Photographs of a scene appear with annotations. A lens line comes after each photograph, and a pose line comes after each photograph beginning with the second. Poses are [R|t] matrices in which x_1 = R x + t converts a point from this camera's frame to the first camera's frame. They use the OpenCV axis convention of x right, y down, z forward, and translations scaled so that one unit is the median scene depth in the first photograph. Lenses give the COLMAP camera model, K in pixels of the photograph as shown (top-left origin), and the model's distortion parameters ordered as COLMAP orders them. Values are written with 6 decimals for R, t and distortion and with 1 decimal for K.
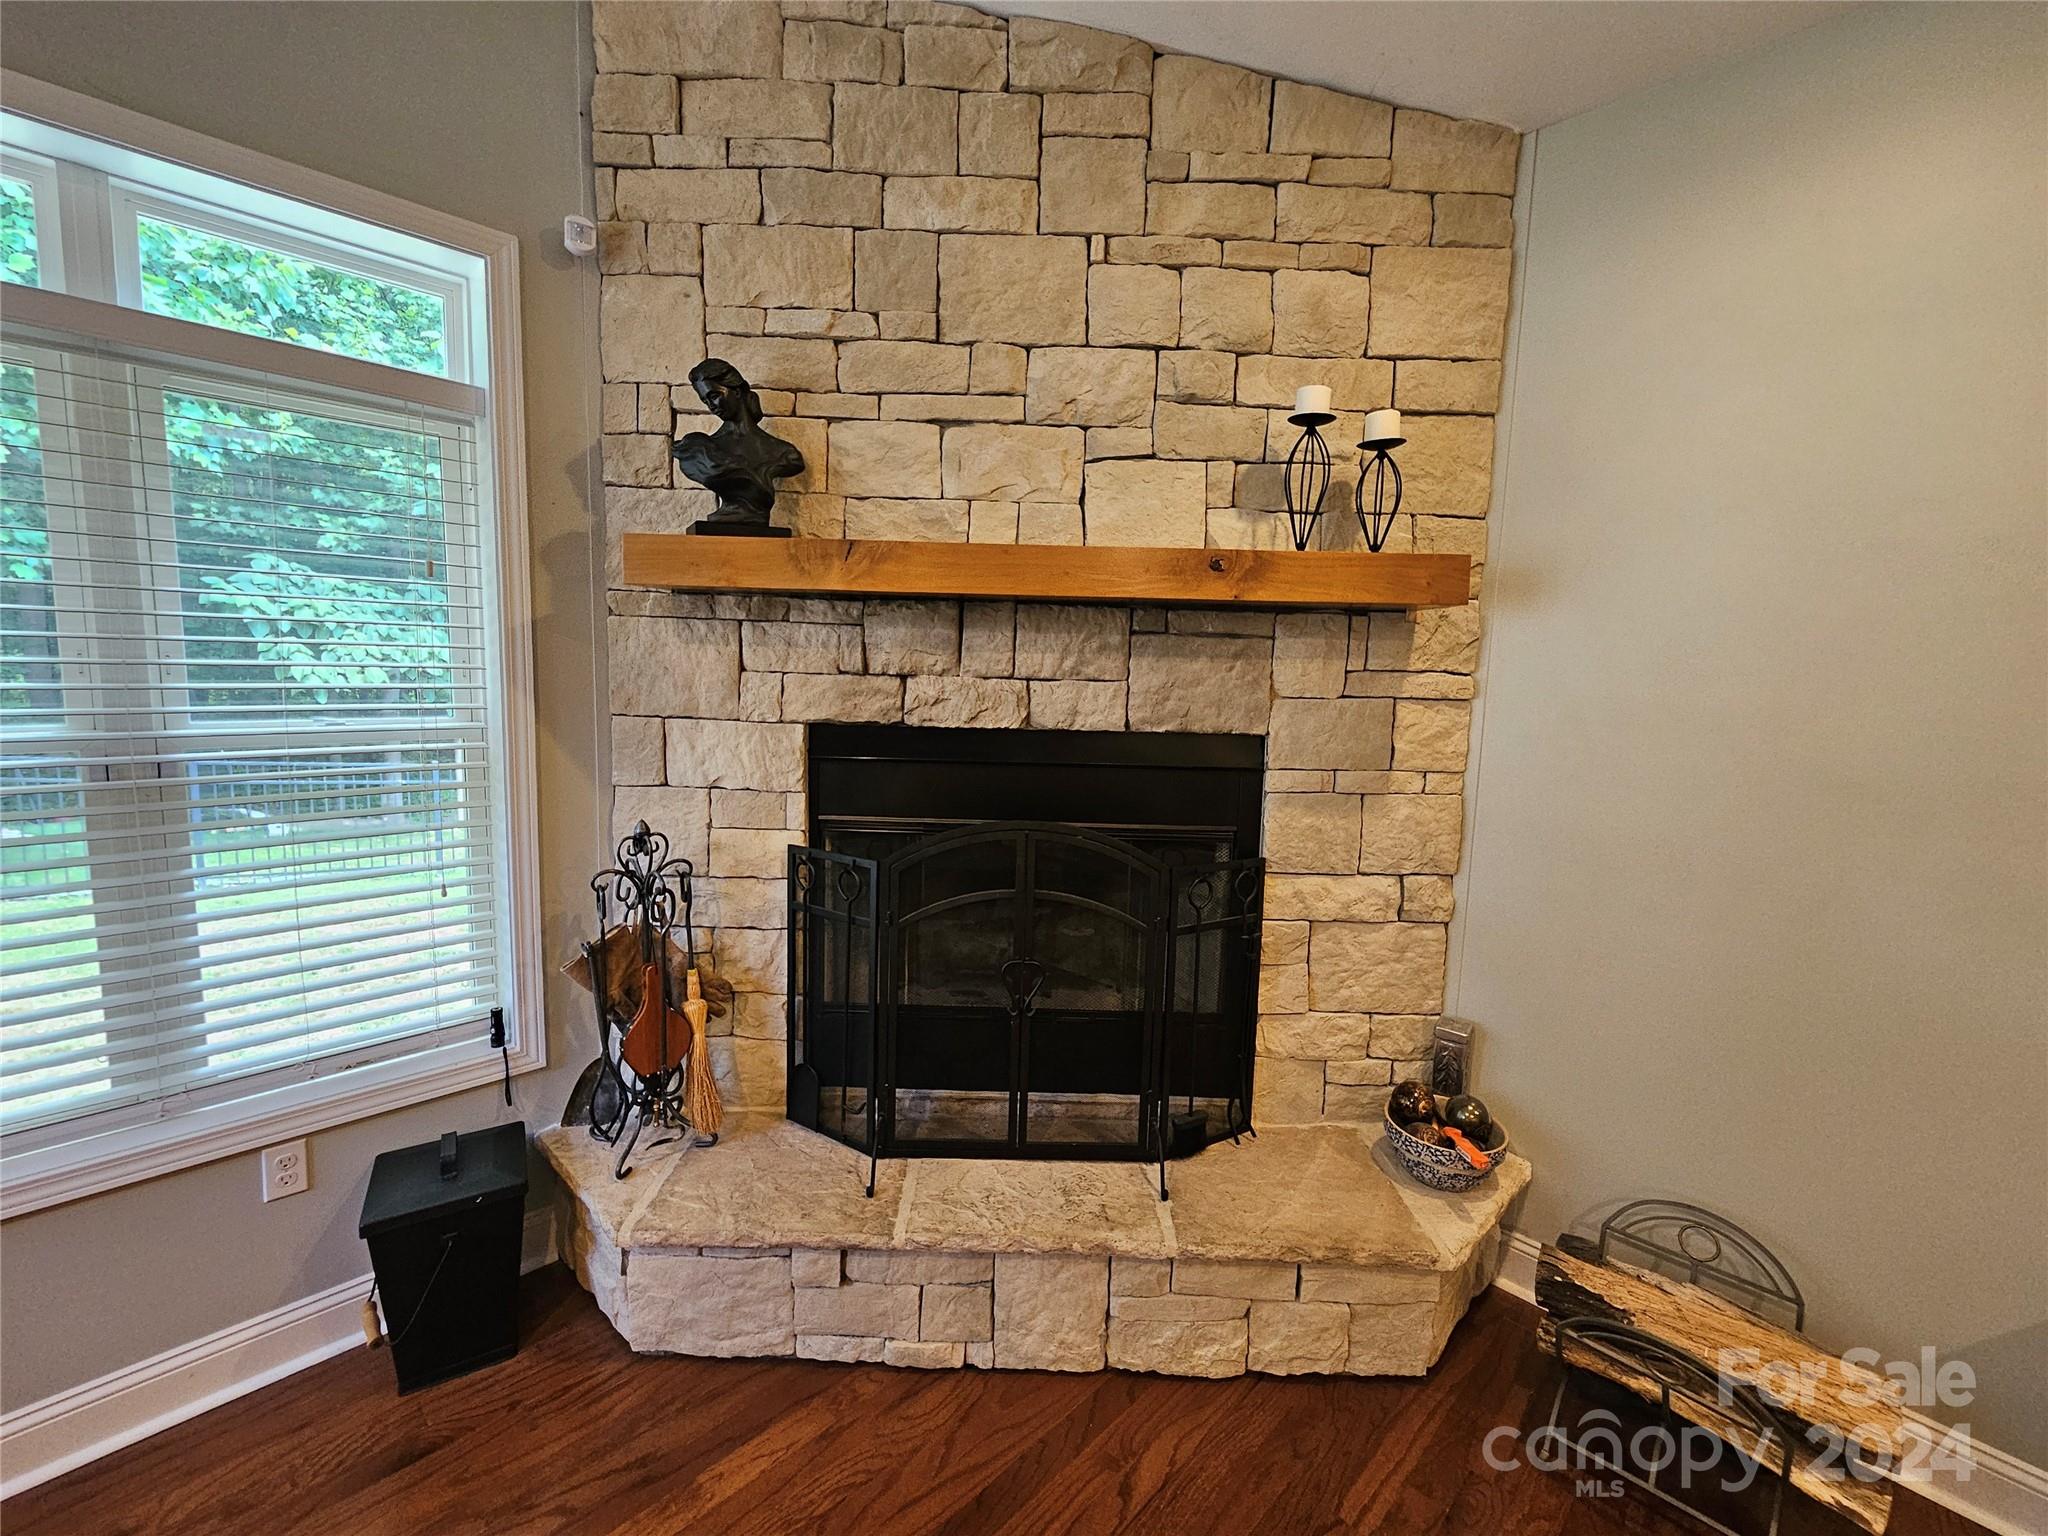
lens RADIAL K [[835.8, 0, 1042.7], [0, 835.8, 752.8], [0, 0, 1]] dist [-0.006492, 0.000215]
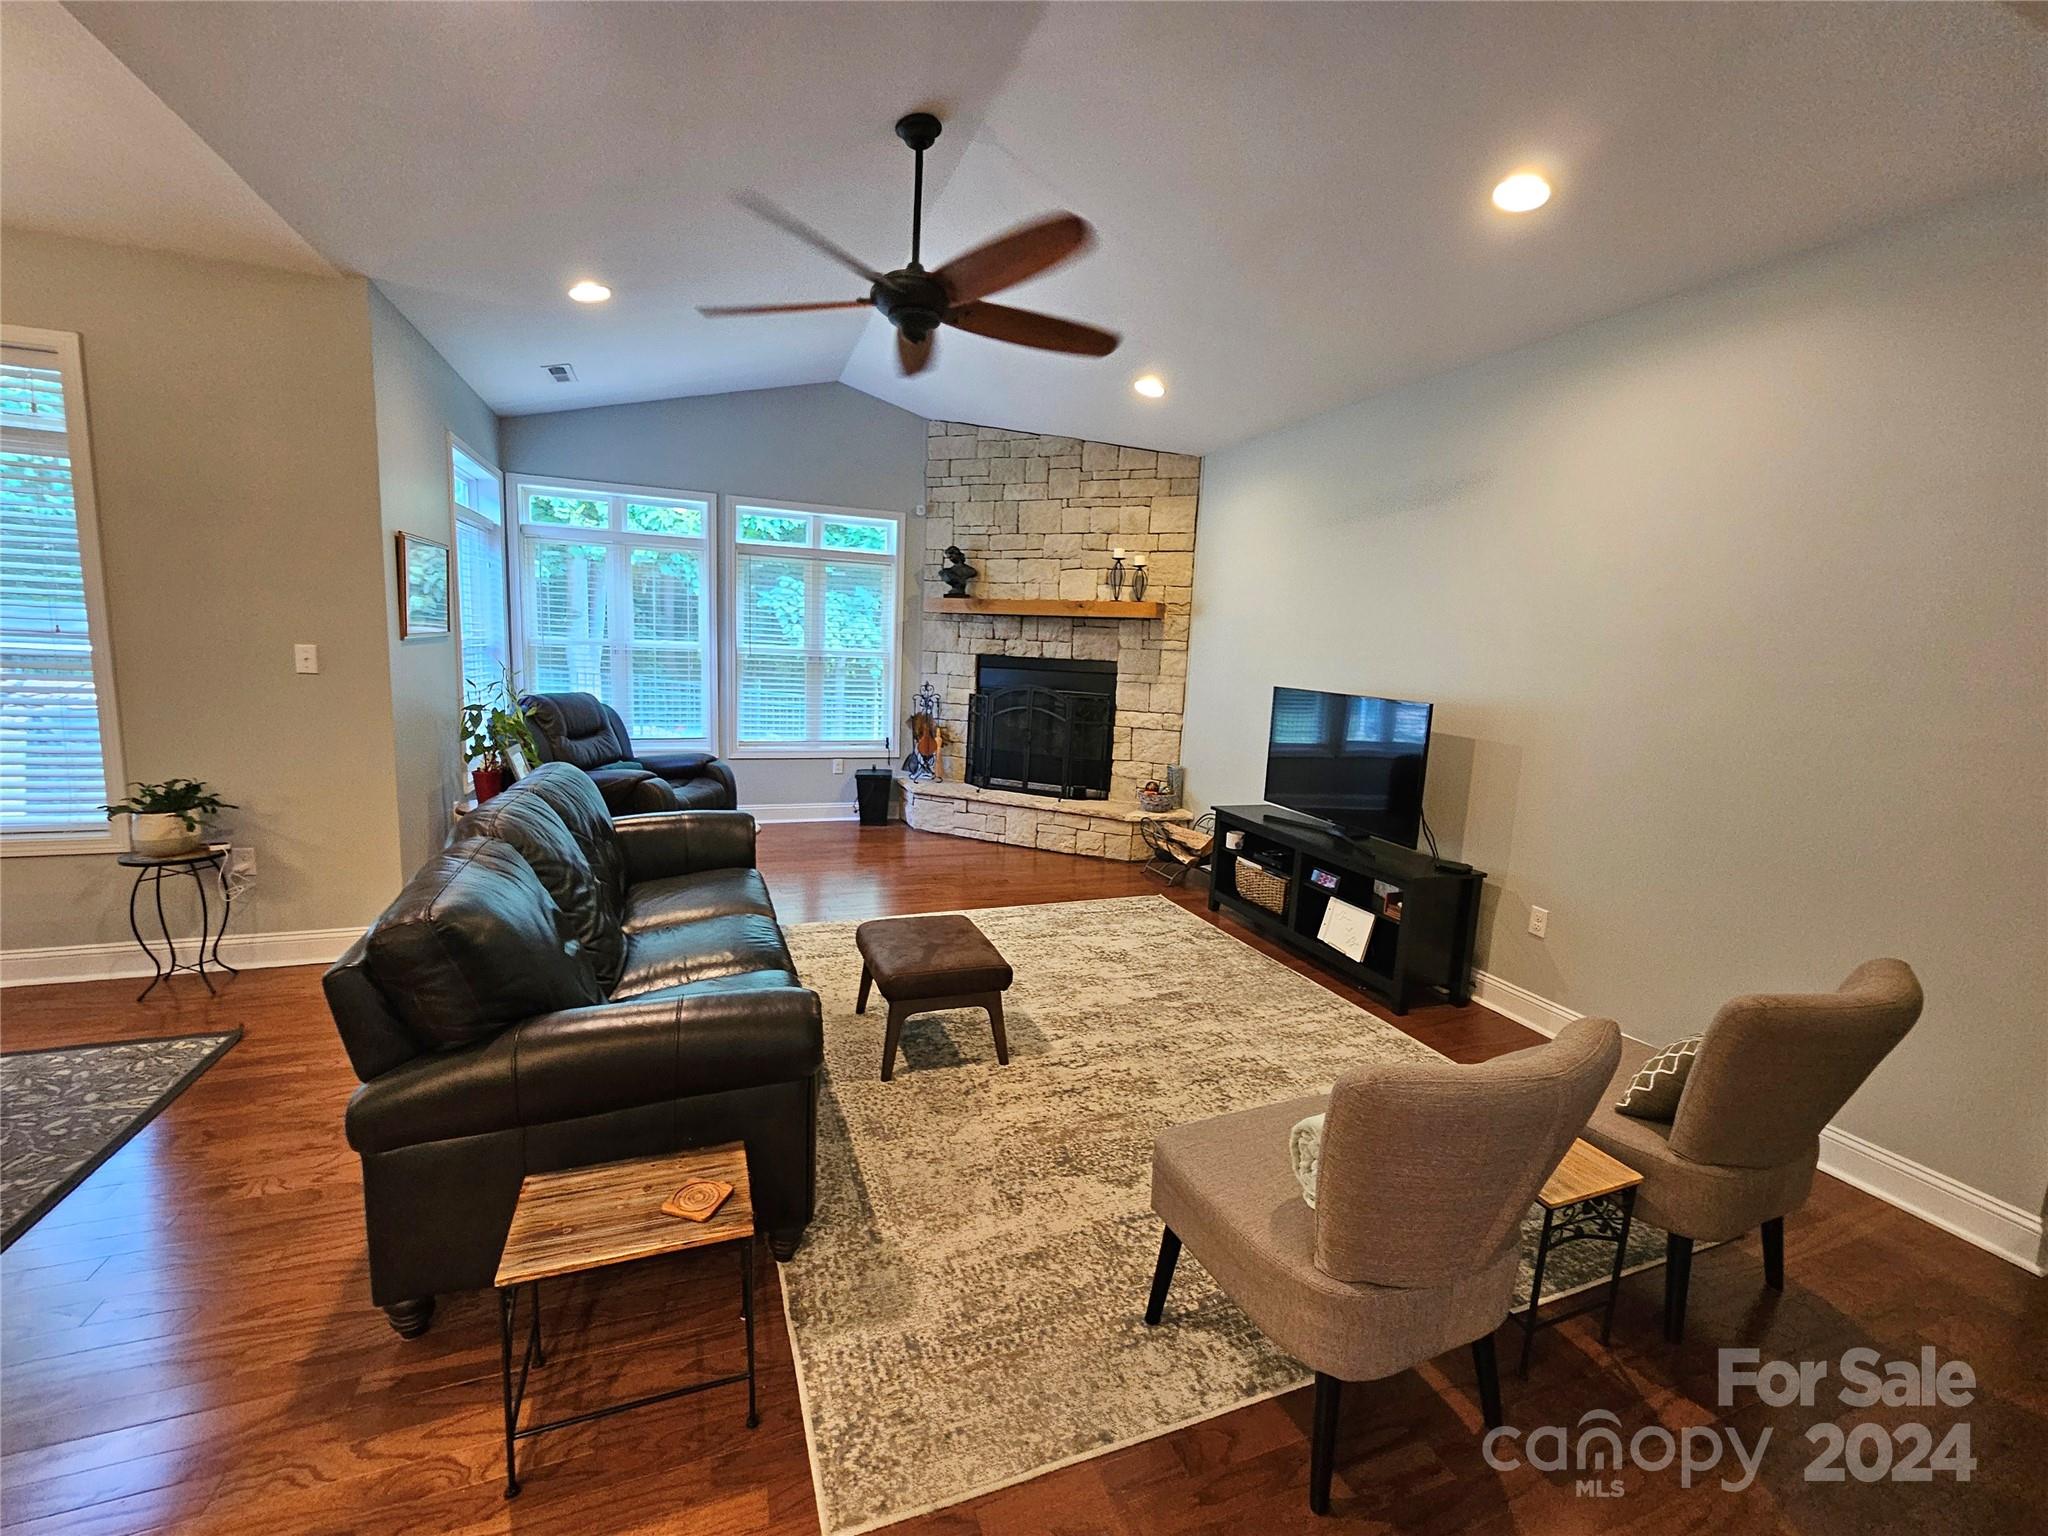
lens RADIAL K [[835.8, 0, 1026.1], [0, 835.8, 755.7], [0, 0, 1]] dist [-0.006492, 0.000215]
pose [[0.914495, 0.066728, -0.399056, 1.213350], [-0.063675, 0.997751, 0.020916, 0.277182], [0.399554, 0.006282, 0.916688, -1.873105]]
